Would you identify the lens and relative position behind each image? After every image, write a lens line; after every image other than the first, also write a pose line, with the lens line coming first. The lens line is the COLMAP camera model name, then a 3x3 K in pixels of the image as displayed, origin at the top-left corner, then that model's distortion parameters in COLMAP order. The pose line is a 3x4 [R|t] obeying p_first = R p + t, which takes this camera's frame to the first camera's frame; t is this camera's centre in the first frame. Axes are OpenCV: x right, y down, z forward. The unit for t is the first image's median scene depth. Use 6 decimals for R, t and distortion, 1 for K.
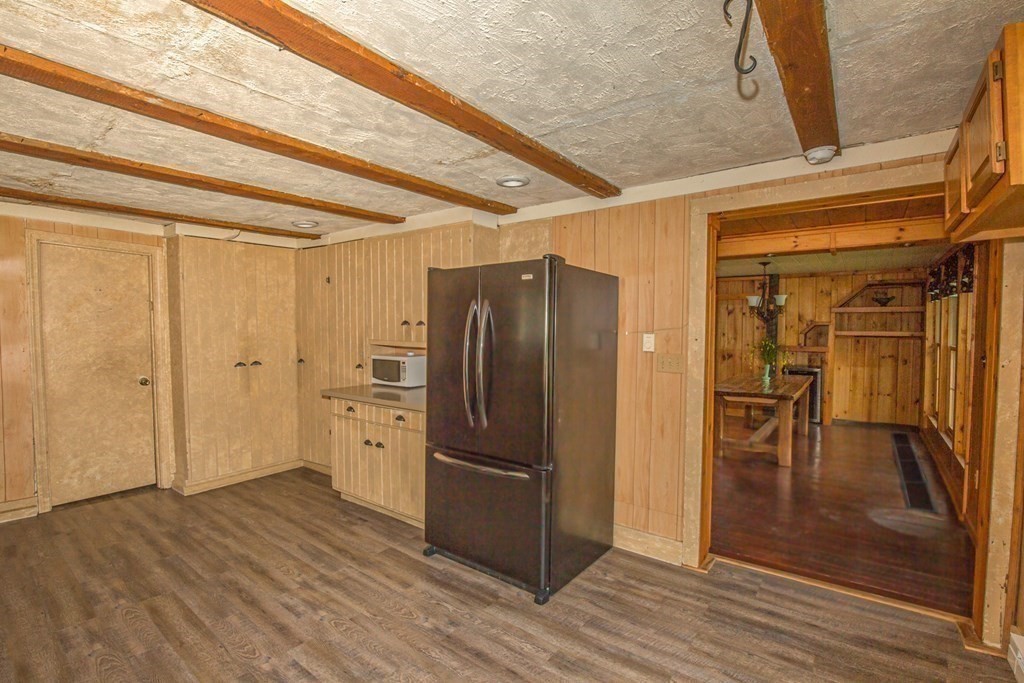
lens RADIAL K [[477.8, 0, 514.0], [0, 477.8, 343.1], [0, 0, 1]] dist [-0.038214, 0.008003]
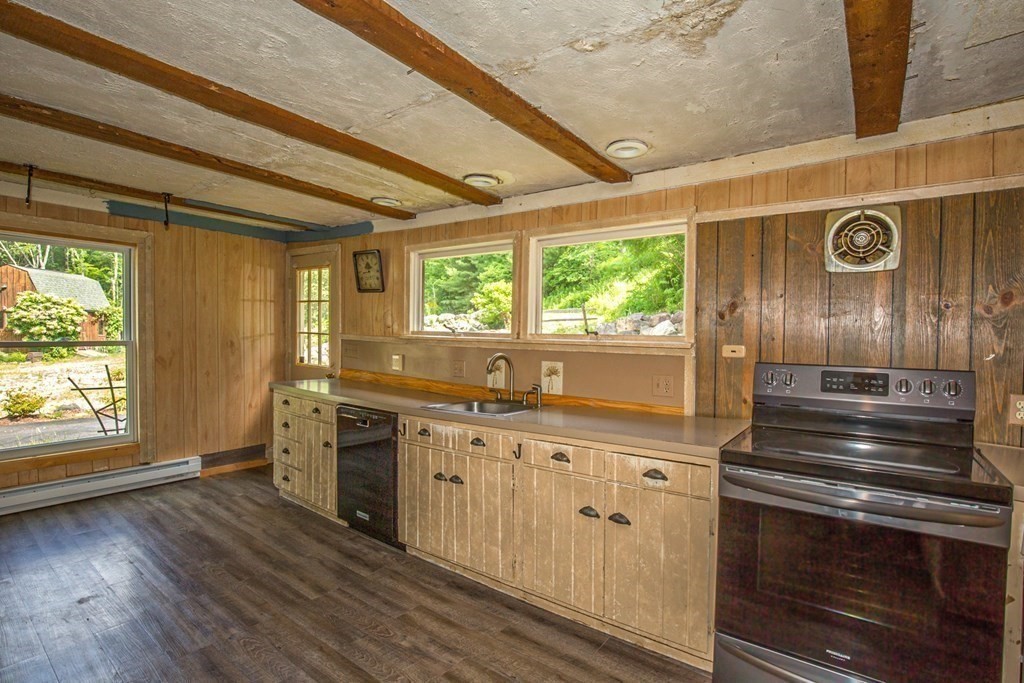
lens RADIAL K [[477.8, 0, 517.9], [0, 477.8, 335.9], [0, 0, 1]] dist [-0.038214, 0.008003]
pose [[-0.999697, -0.018884, -0.015801, -0.707513], [-0.019362, 0.999341, 0.030687, -0.023648], [0.015211, 0.030984, -0.999404, 1.262208]]
